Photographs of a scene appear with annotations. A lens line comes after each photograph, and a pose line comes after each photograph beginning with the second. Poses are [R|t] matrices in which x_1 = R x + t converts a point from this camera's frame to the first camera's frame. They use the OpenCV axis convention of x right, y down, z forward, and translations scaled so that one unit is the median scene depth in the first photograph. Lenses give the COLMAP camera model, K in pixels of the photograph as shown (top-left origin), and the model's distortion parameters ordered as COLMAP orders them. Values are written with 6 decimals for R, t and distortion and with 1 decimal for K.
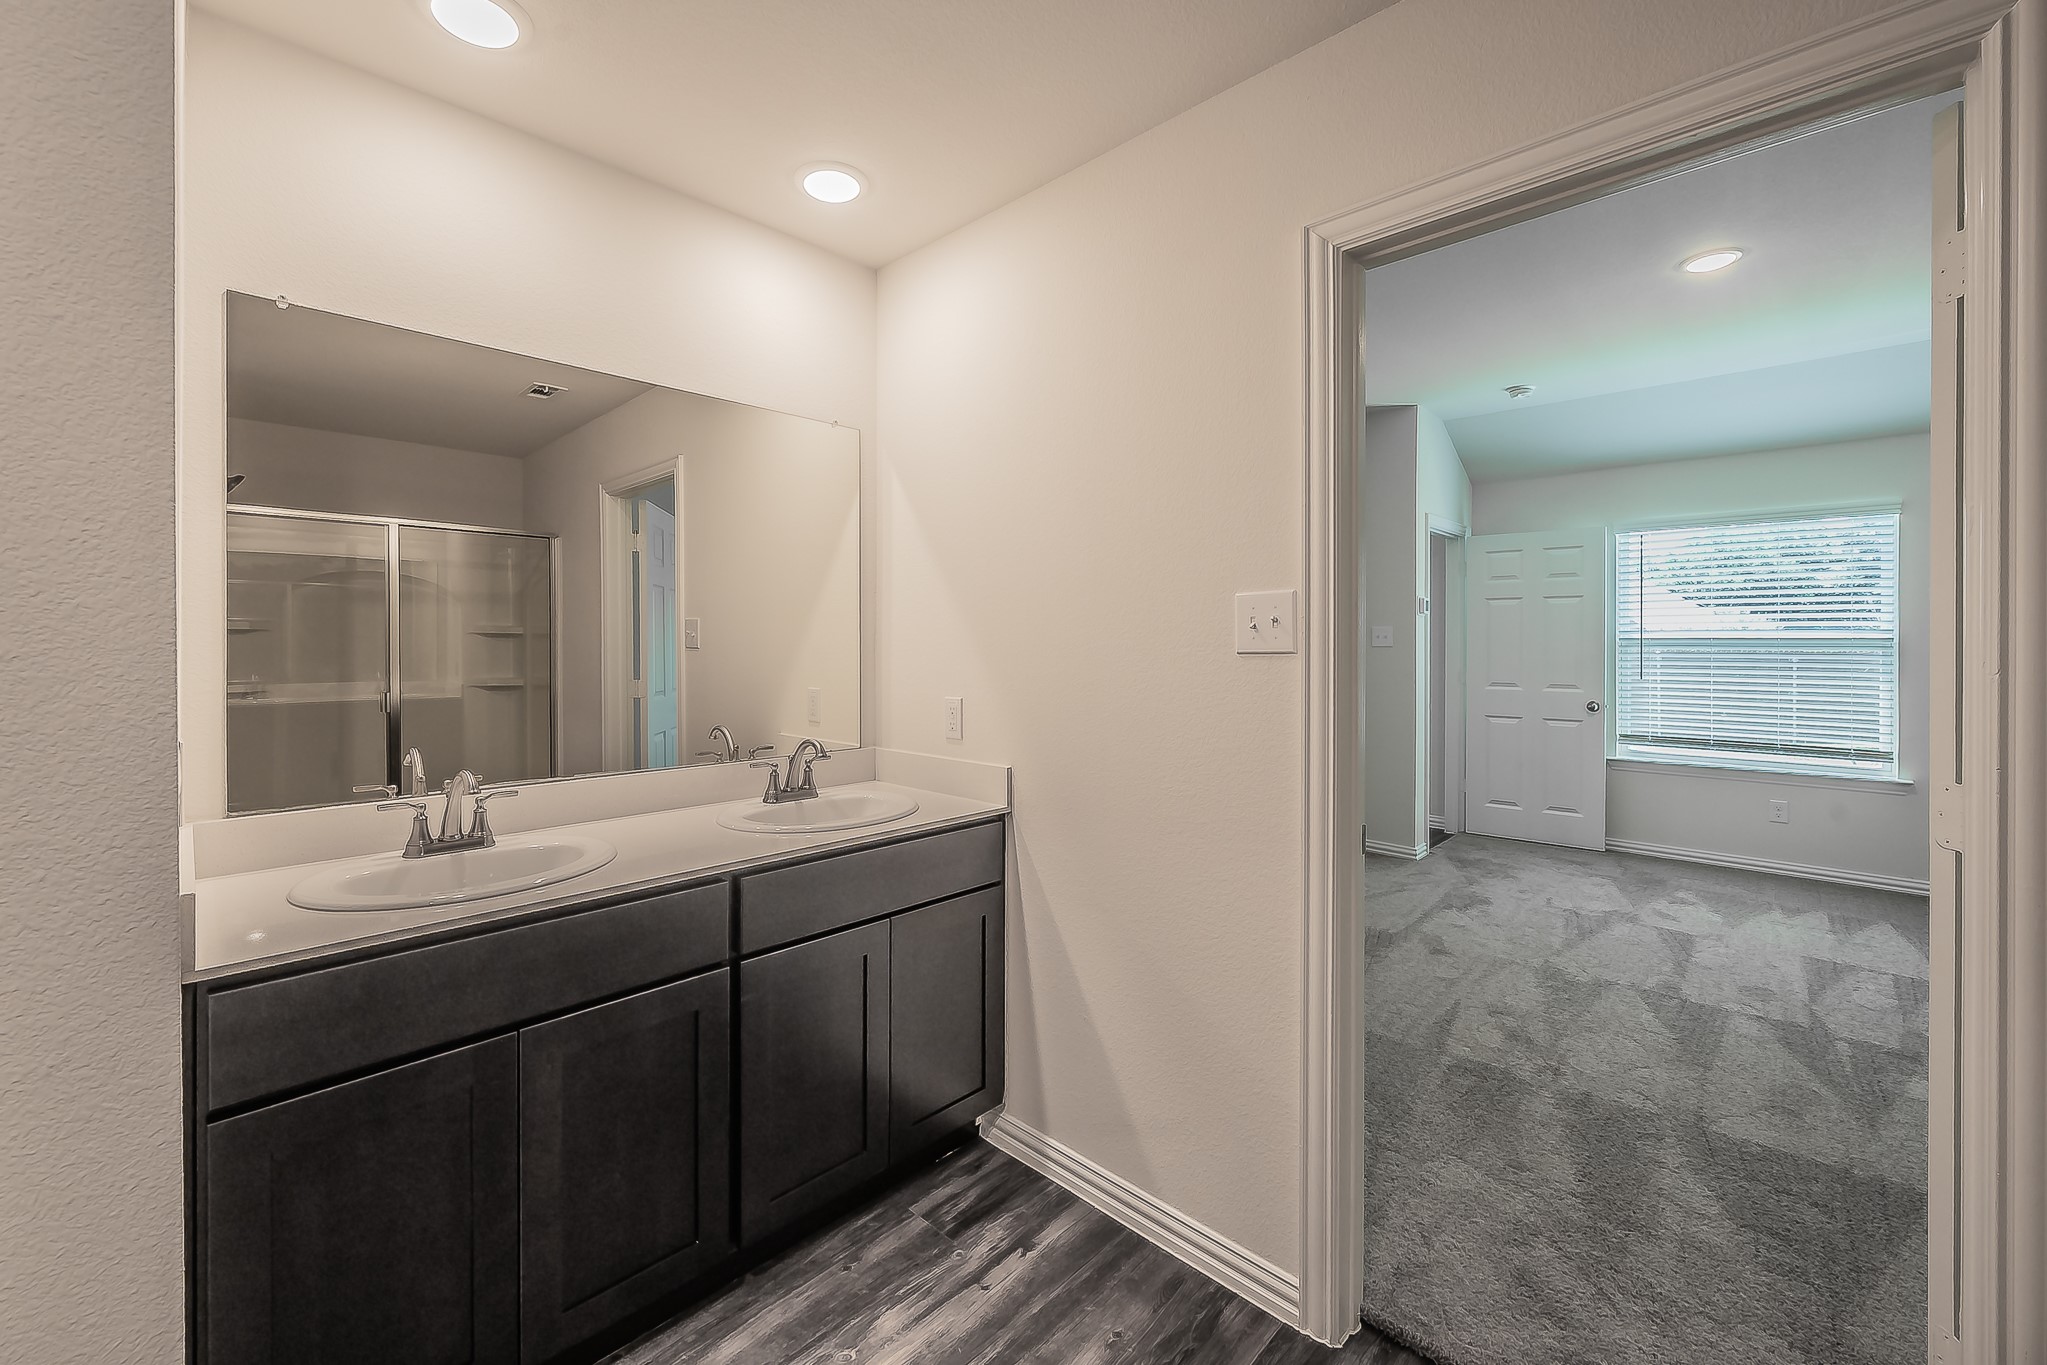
lens RADIAL K [[814.0, 0, 1015.1], [0, 814.0, 671.0], [0, 0, 1]] dist [-0.000261, 0.000101]
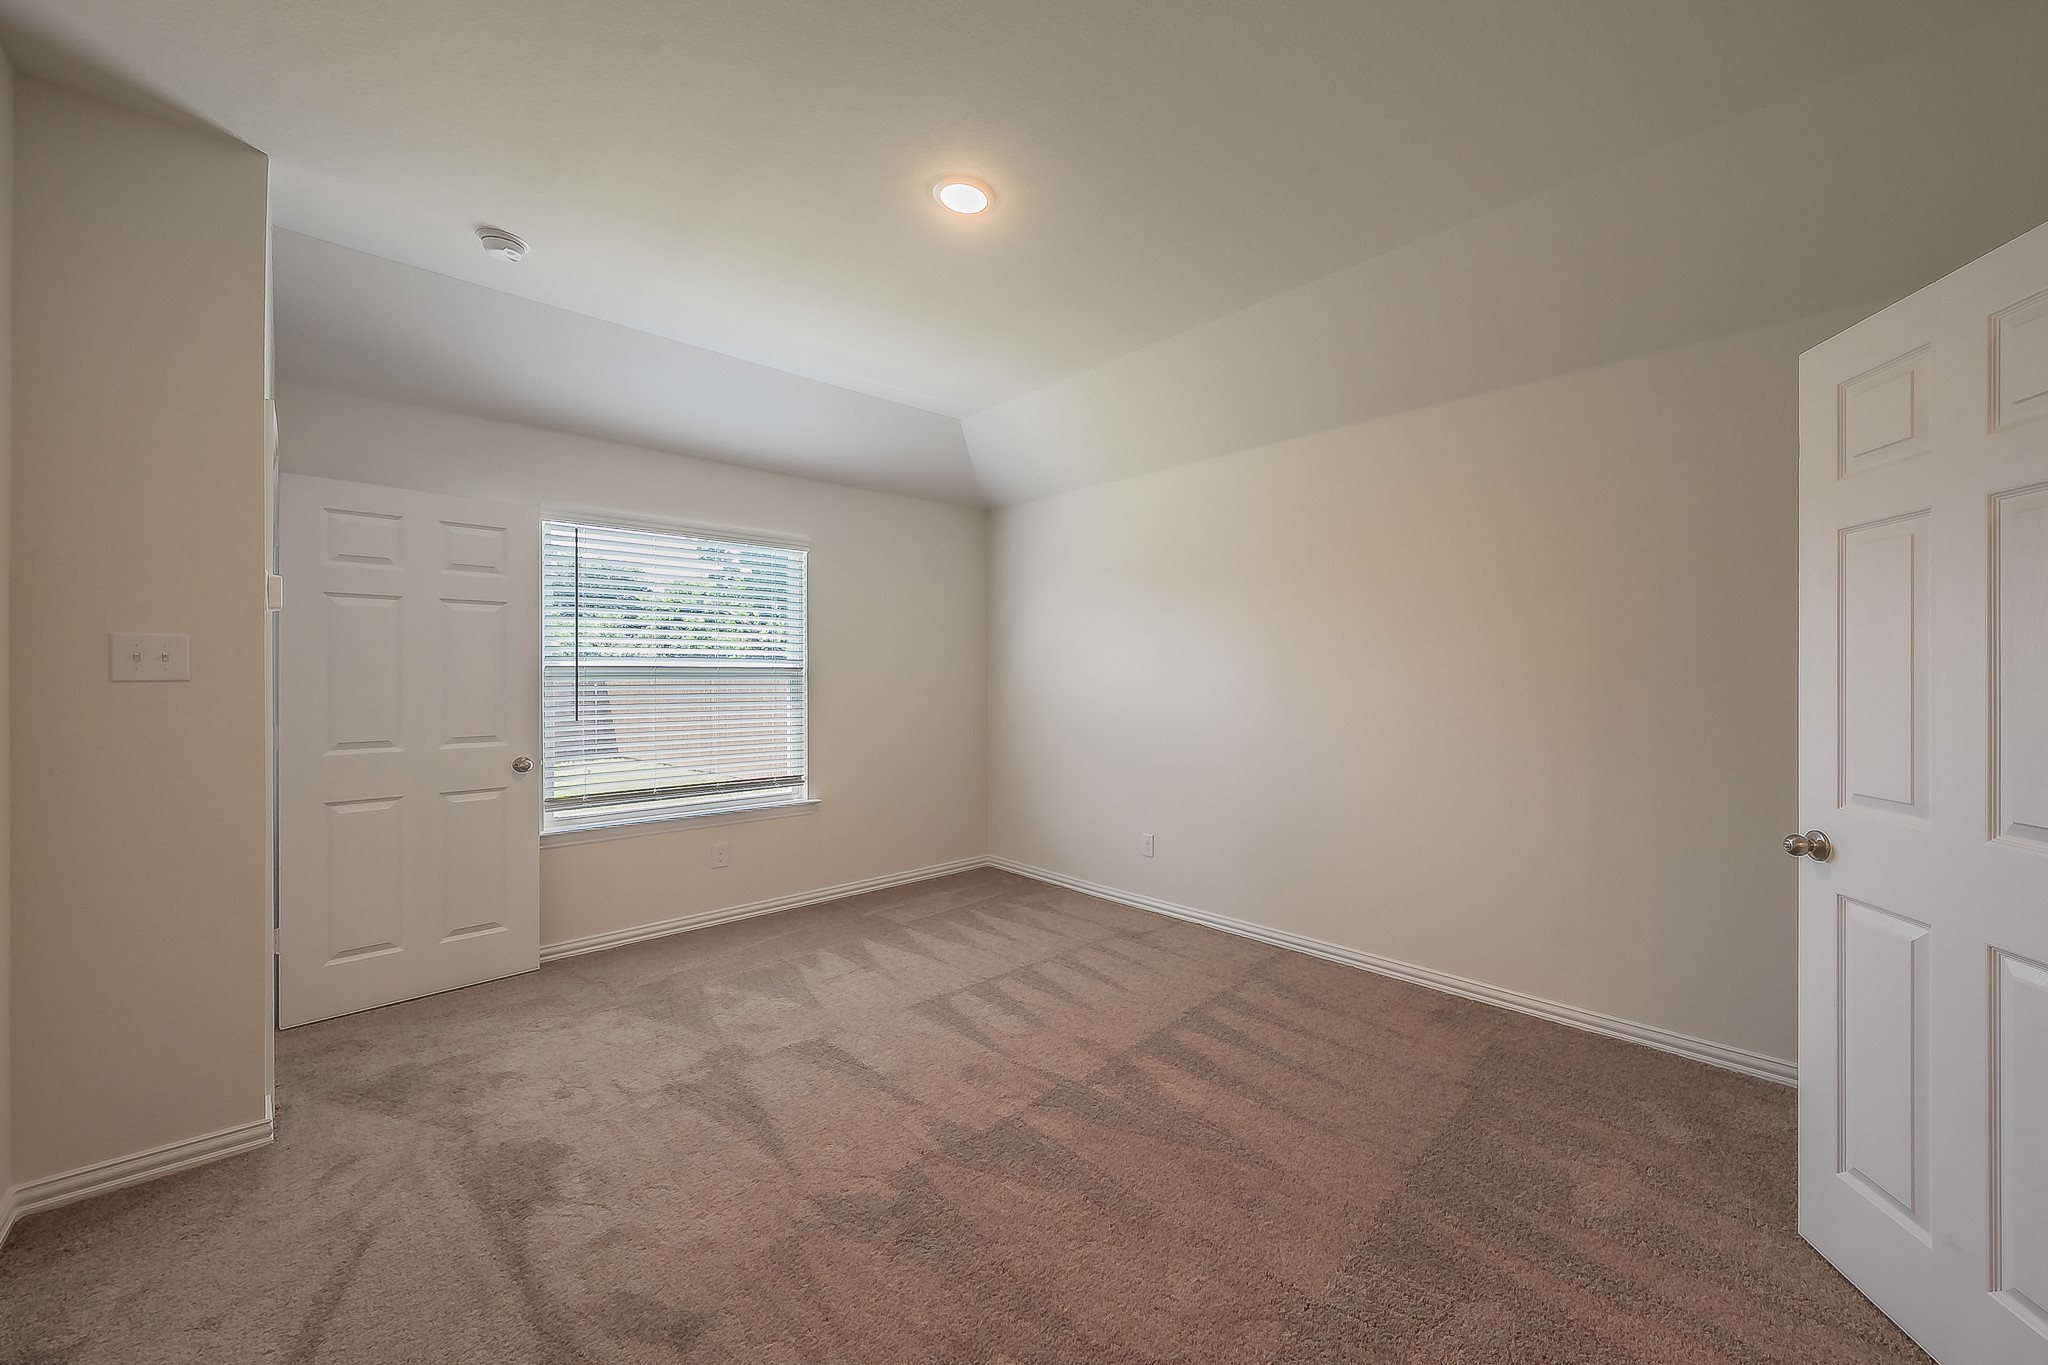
lens RADIAL K [[777.4, 0, 1025.6], [0, 777.4, 670.0], [0, 0, 1]] dist [-0.000330, -0.000075]
pose [[-0.002717, 0.006874, 0.999973, 0.064543], [0.038037, 0.999253, -0.006766, -0.018884], [-0.999273, 0.038018, -0.002976, 0.695603]]
